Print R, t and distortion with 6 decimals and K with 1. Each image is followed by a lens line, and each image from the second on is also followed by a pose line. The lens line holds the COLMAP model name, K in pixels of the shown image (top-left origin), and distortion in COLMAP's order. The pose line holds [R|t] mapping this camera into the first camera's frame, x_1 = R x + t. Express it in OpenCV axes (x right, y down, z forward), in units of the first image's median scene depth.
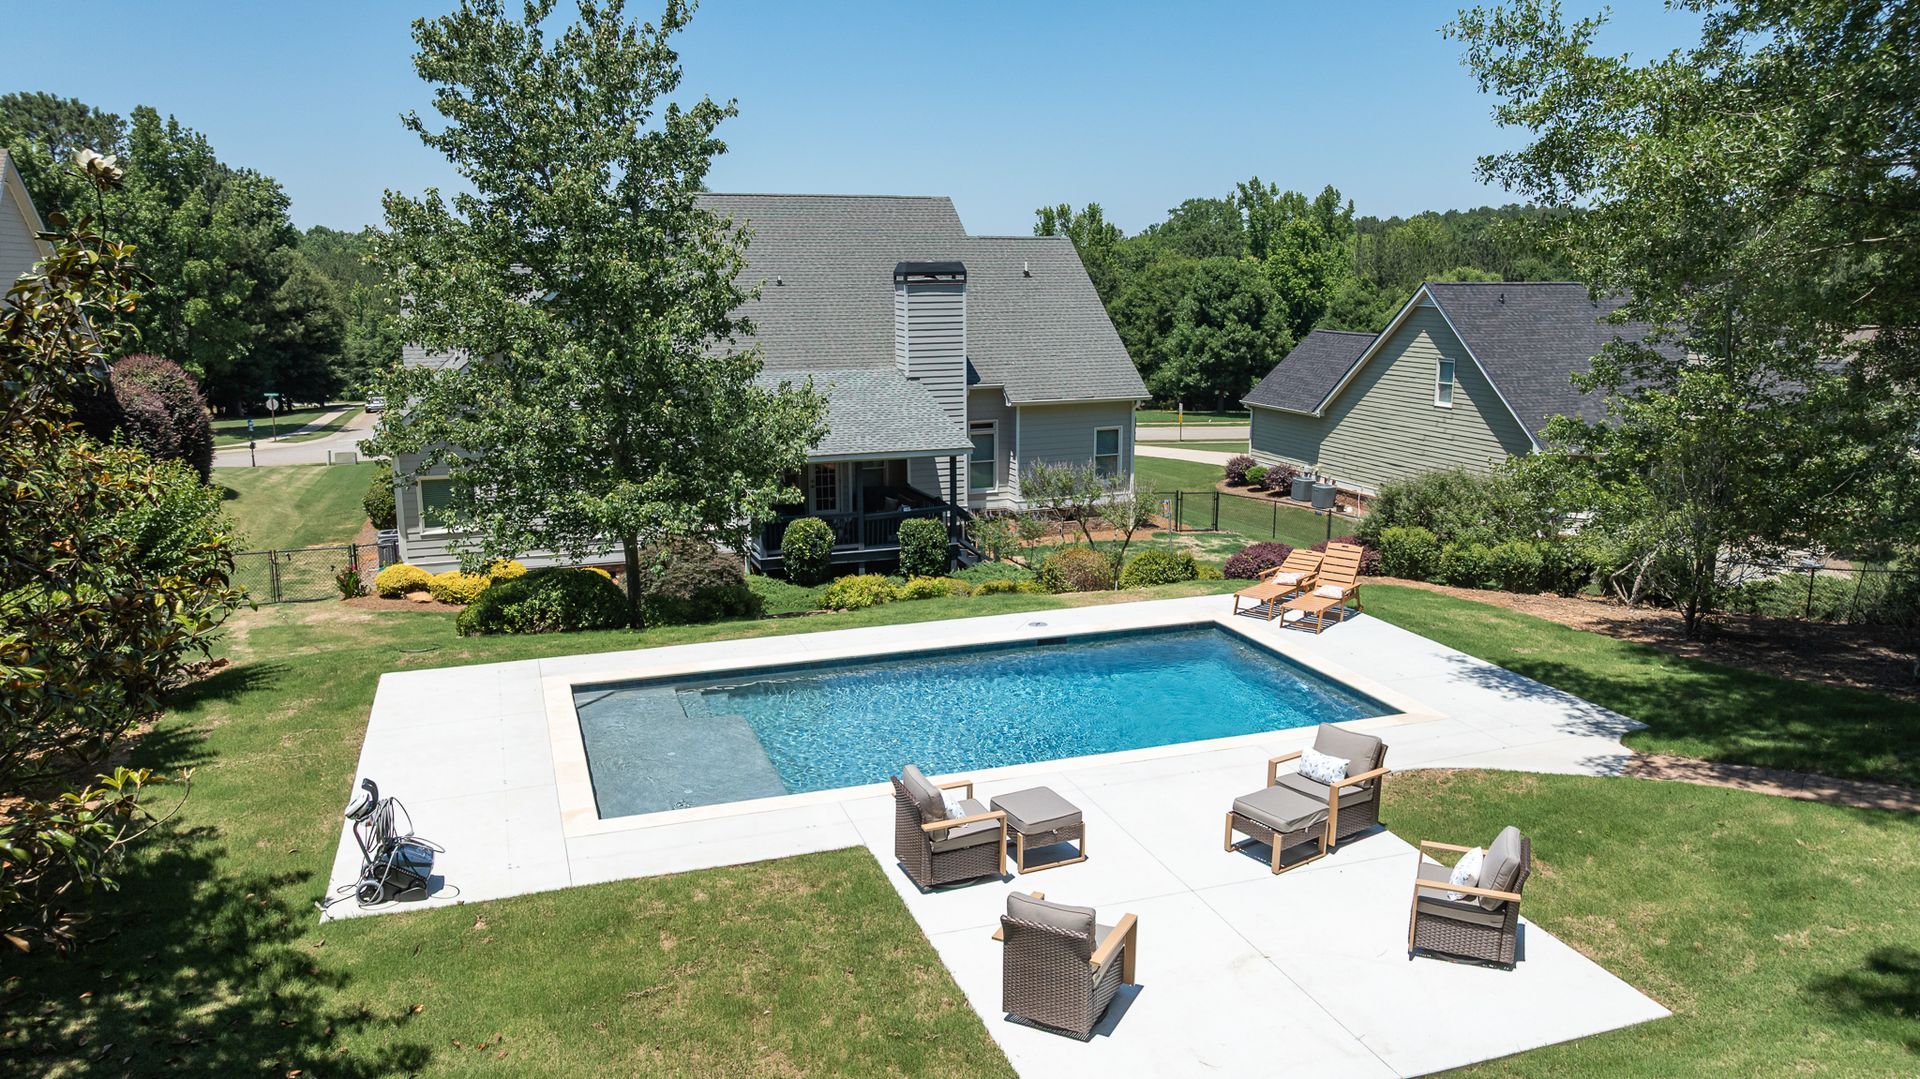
lens RADIAL K [[1350.5, 0, 960.0], [0, 1350.5, 539.5], [0, 0, 1]] dist [-0.033697, 0.028958]
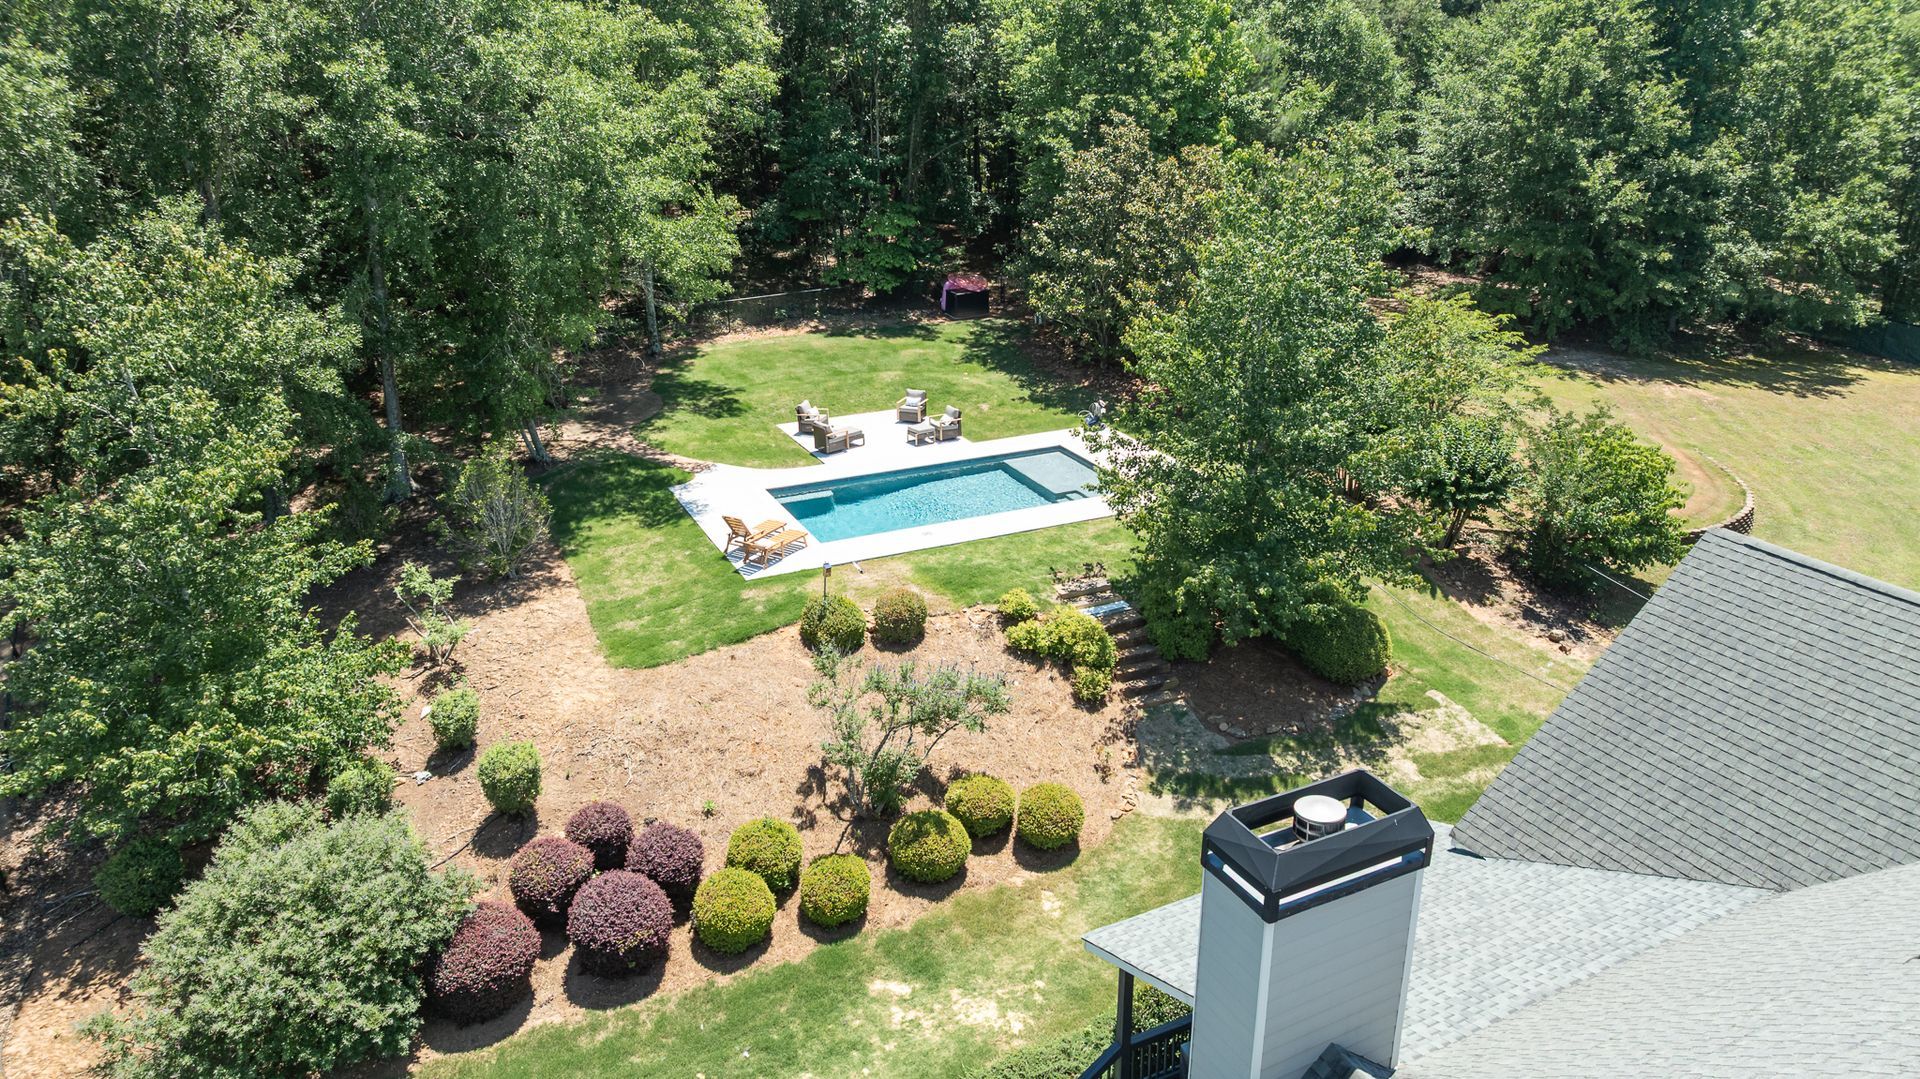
lens RADIAL K [[1328.8, 0, 960.0], [0, 1328.8, 539.5], [0, 0, 1]] dist [-0.036567, -0.002196]
pose [[-0.994342, 0.046696, -0.095410, 0.177354], [-0.012798, 0.838985, 0.544003, -0.875050], [0.105450, 0.542147, -0.833641, 2.500631]]
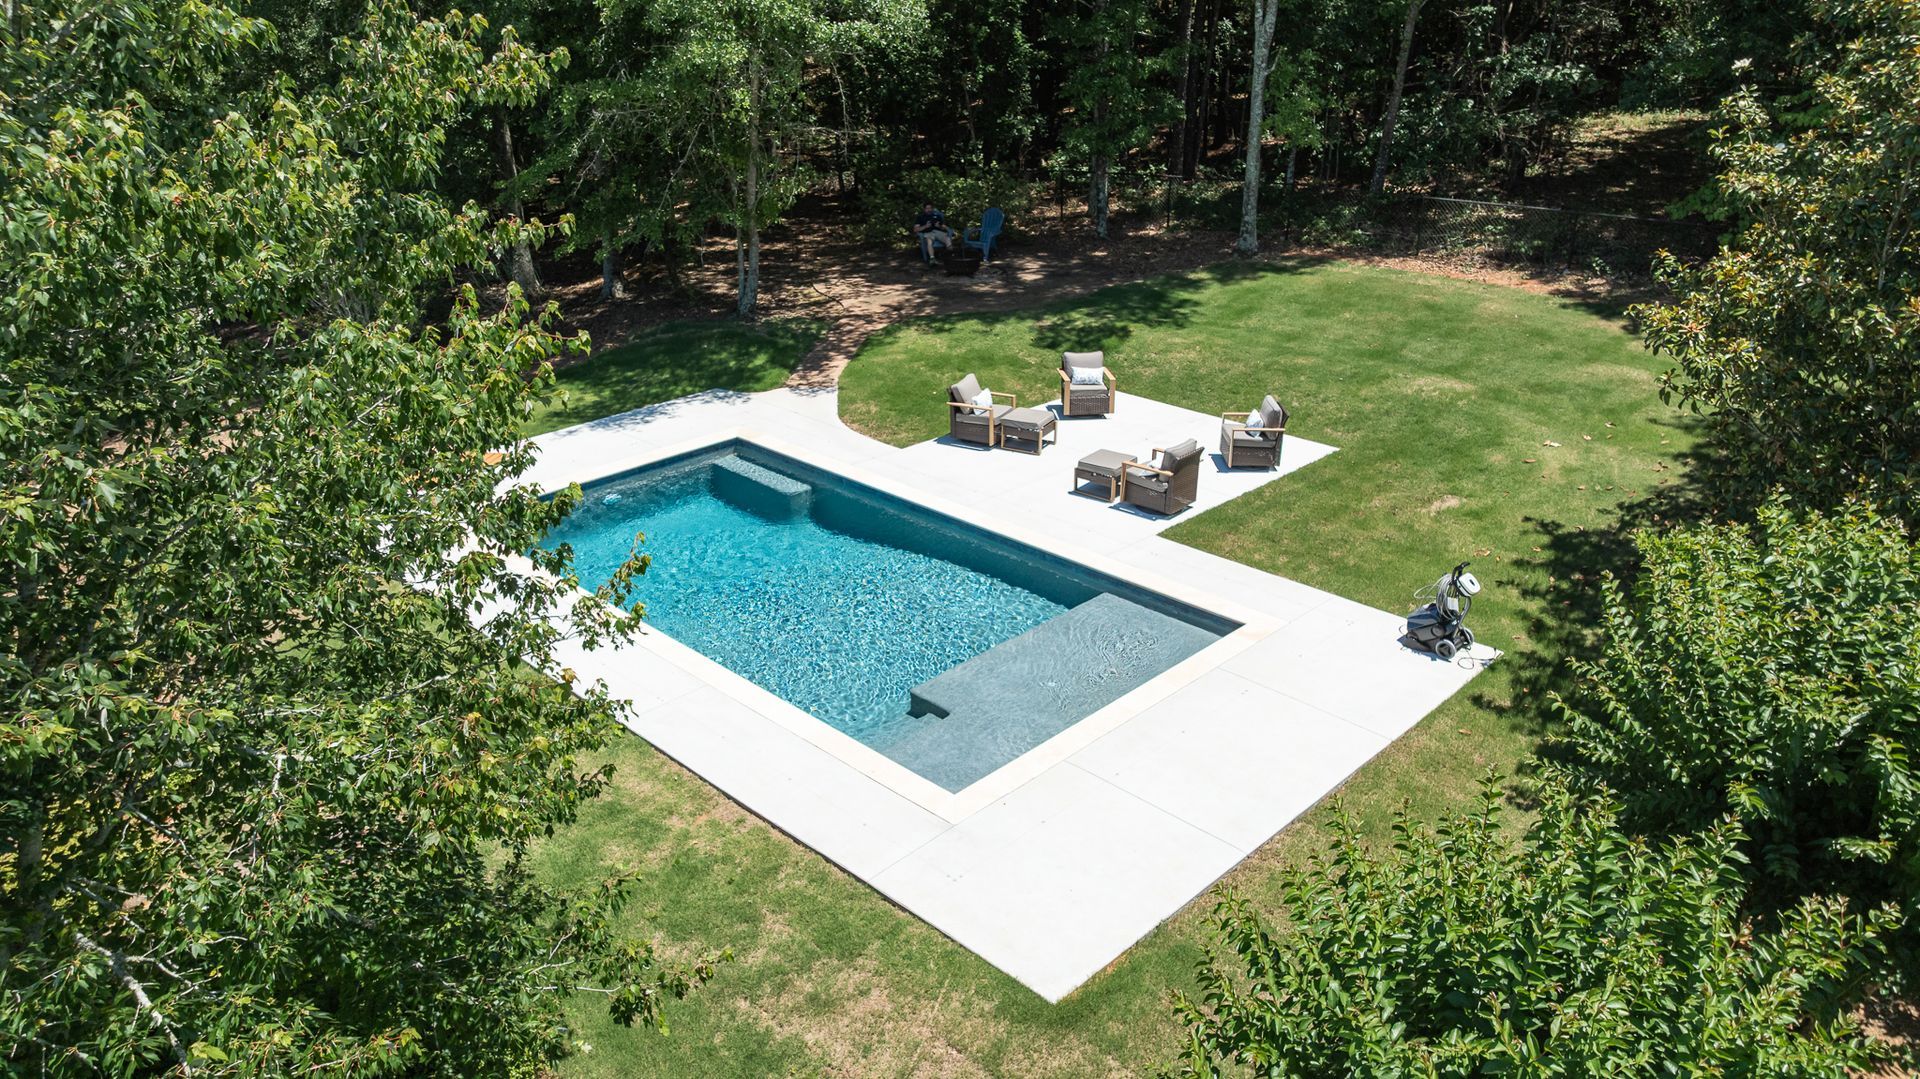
lens RADIAL K [[1350.5, 0, 960.0], [0, 1350.5, 539.5], [0, 0, 1]] dist [-0.033697, 0.028958]
pose [[-0.442802, -0.346802, 0.826834, -0.737815], [0.189705, 0.865055, 0.464427, -0.293604], [-0.876321, 0.362504, -0.317257, 1.056026]]
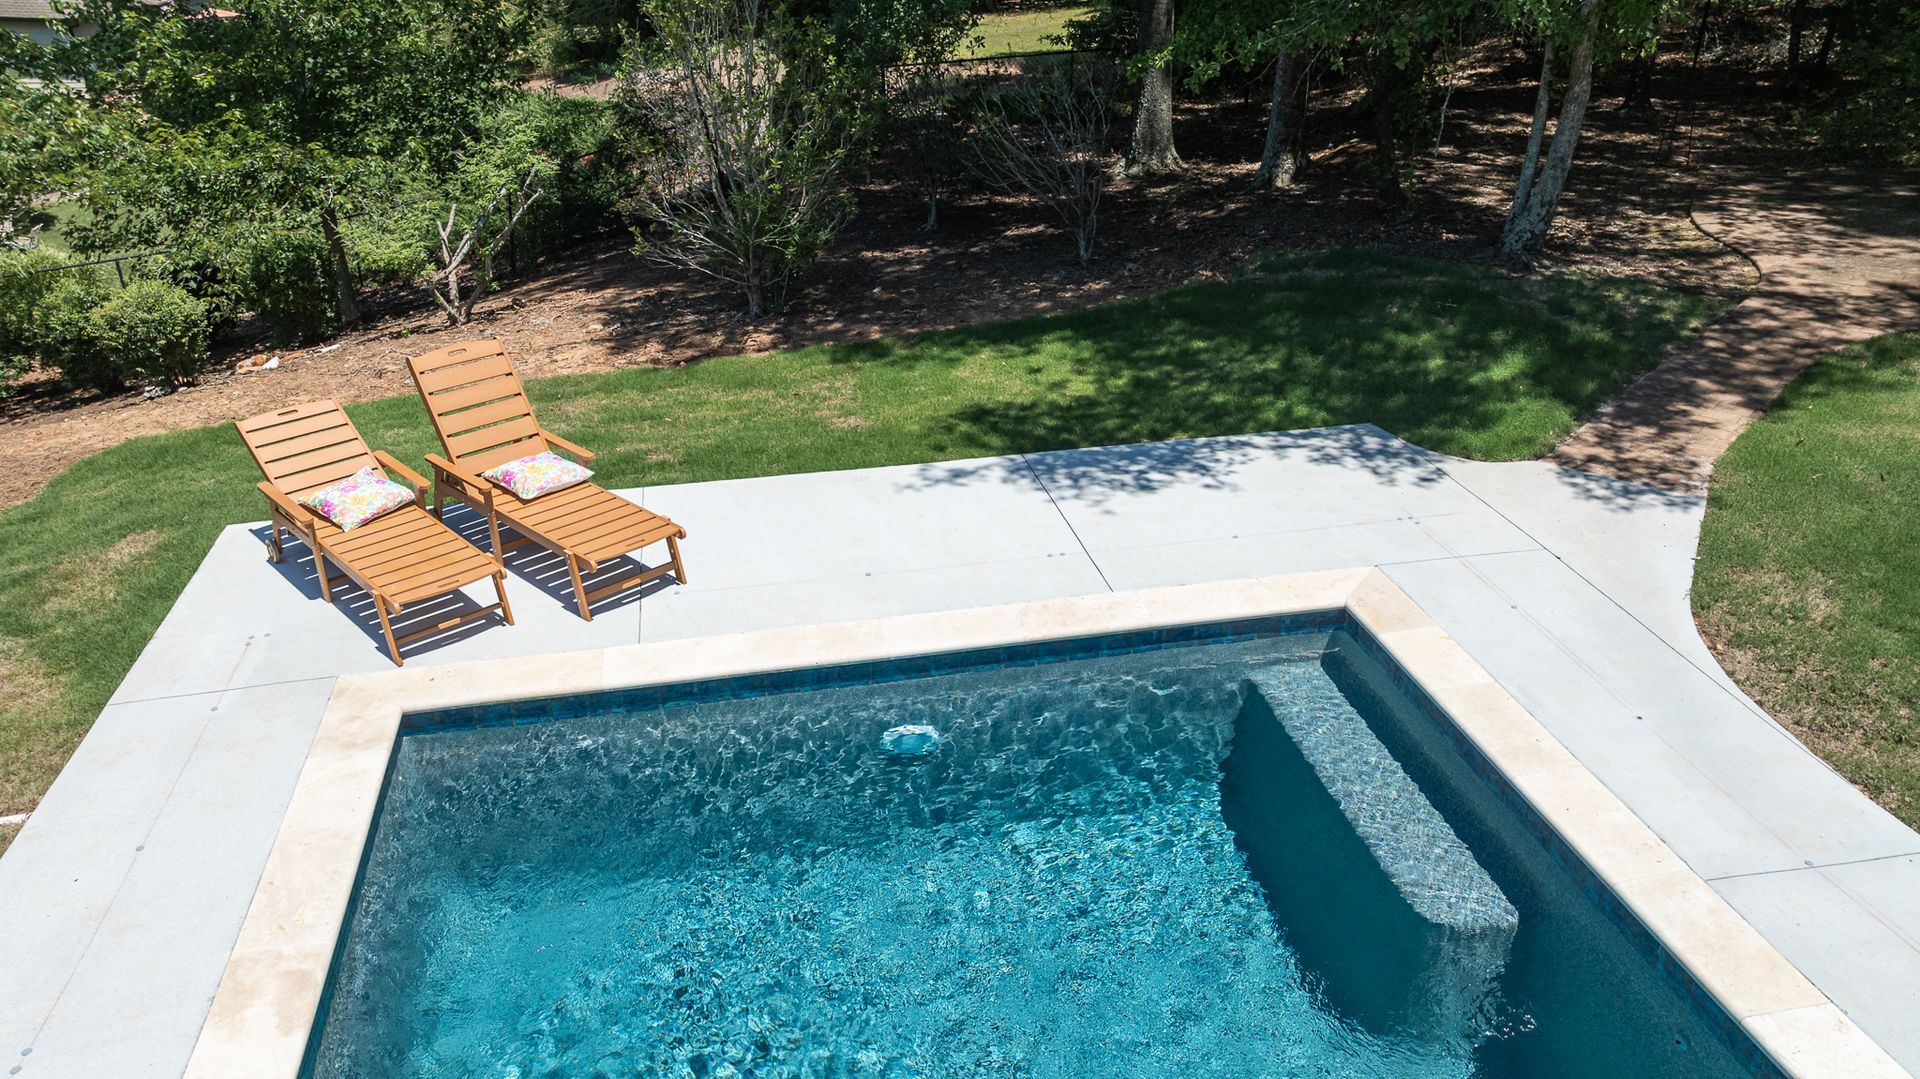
lens RADIAL K [[1363.5, 0, 953.4], [0, 1363.5, 598.6], [0, 0, 1]] dist [-0.038794, 0.030863]
pose [[0.128487, -0.465931, 0.875443, -0.059541], [0.205591, 0.876096, 0.436105, -0.075137], [-0.970167, 0.123949, 0.208358, 0.863538]]
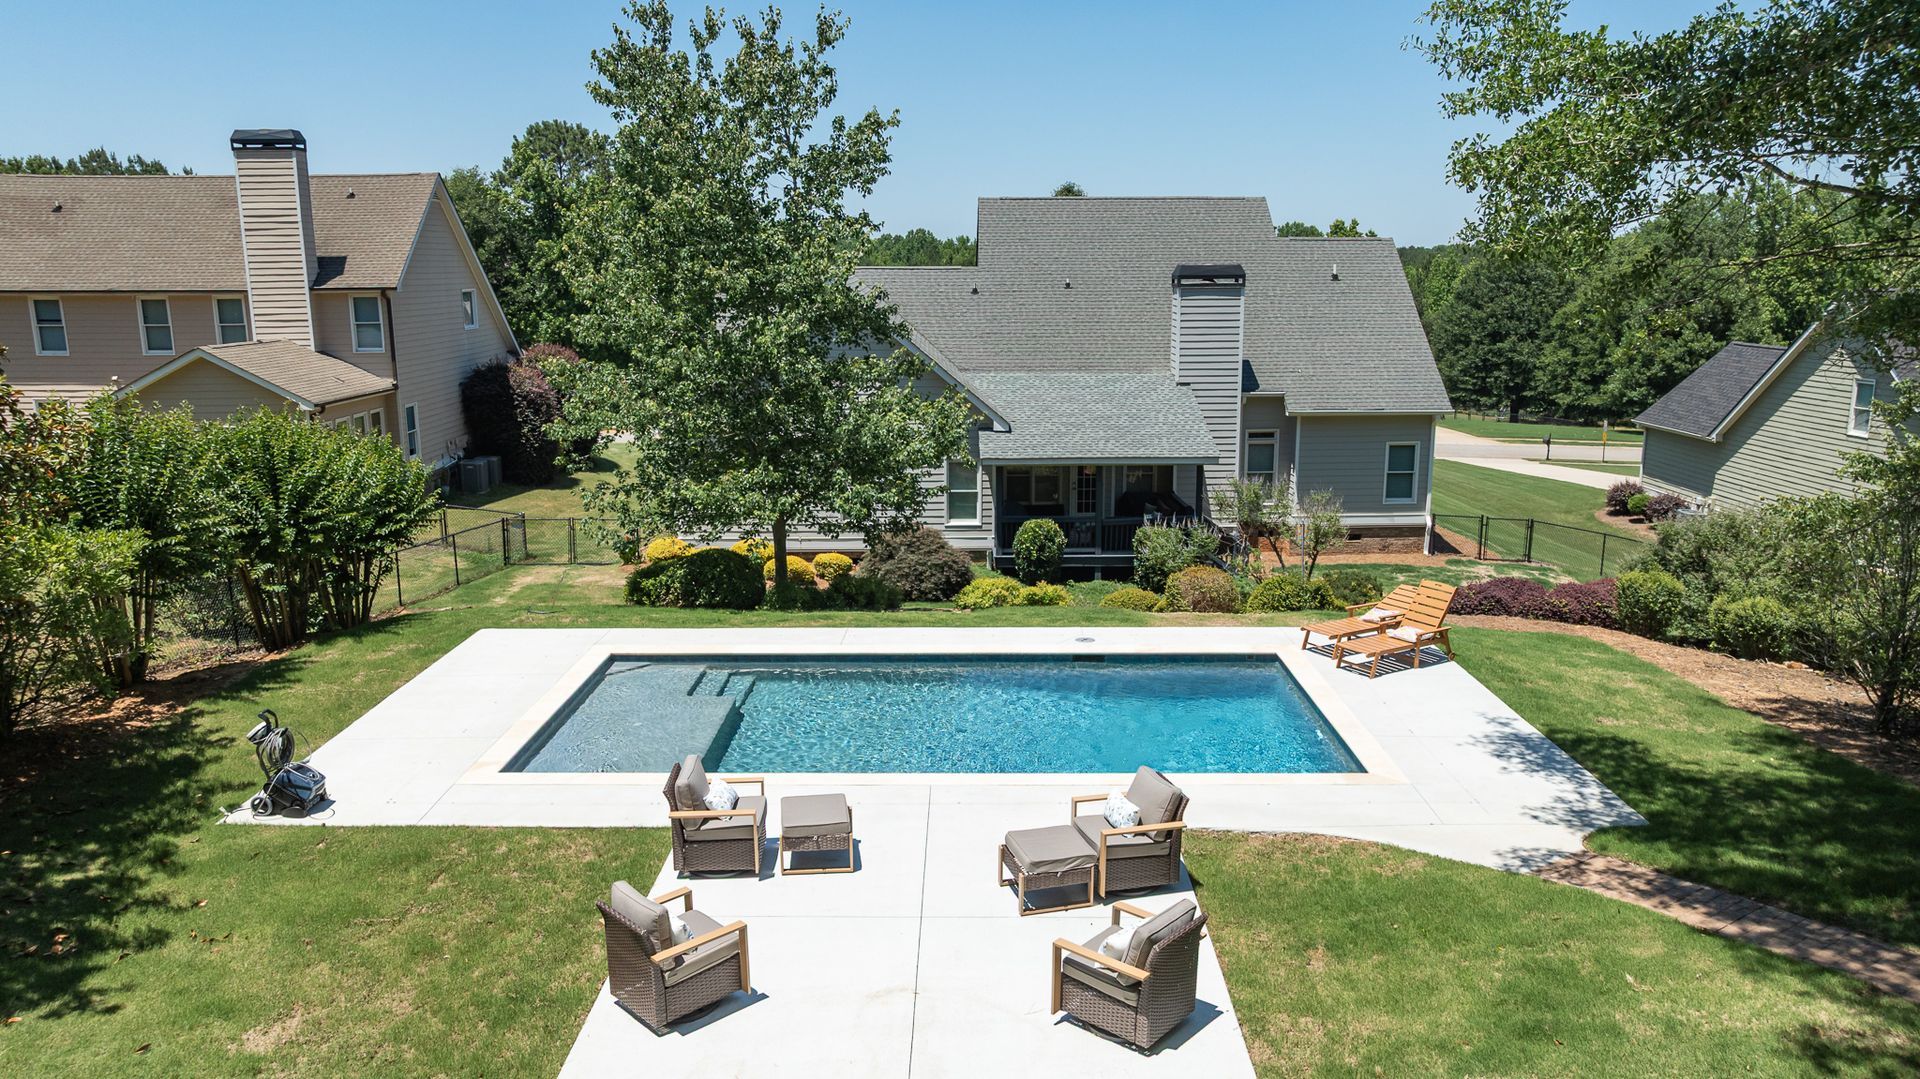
lens RADIAL K [[1350.5, 0, 960.0], [0, 1350.5, 539.5], [0, 0, 1]] dist [-0.033697, 0.028958]
pose [[0.940134, 0.067114, -0.334132, 0.307958], [-0.067035, 0.997681, 0.011783, -0.015487], [0.334148, 0.011321, 0.942453, 0.052646]]
